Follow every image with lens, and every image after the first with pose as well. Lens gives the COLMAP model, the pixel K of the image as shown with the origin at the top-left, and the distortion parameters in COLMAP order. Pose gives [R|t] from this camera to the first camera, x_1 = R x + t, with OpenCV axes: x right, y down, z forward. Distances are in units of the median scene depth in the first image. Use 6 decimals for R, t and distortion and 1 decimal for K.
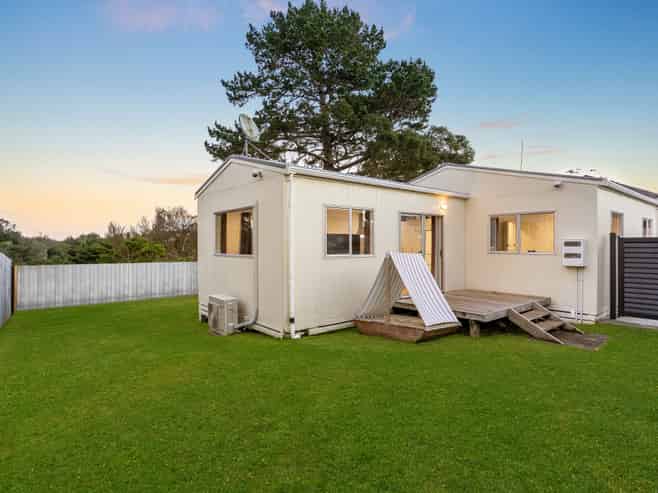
lens RADIAL K [[354.3, 0, 329.0], [0, 354.3, 246.5], [0, 0, 1]] dist [-0.004654, -0.000371]
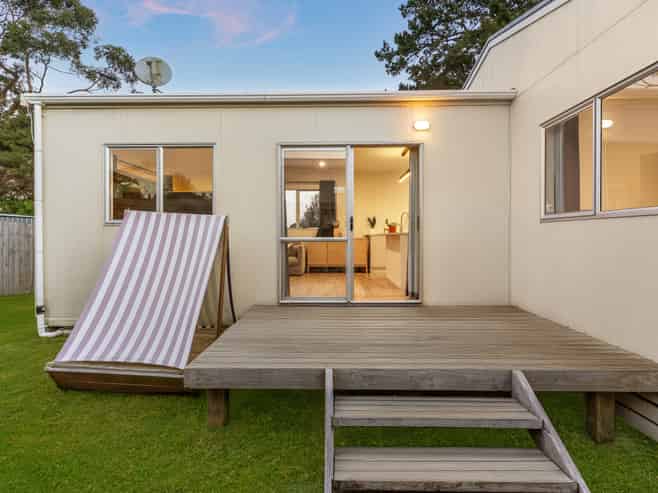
lens RADIAL K [[354.3, 0, 329.0], [0, 354.3, 246.5], [0, 0, 1]] dist [-0.004654, -0.000371]
pose [[0.774732, 0.019762, -0.631980, 0.589677], [-0.010029, 0.999770, 0.018969, 0.048078], [0.632210, -0.008358, 0.774752, 0.619115]]
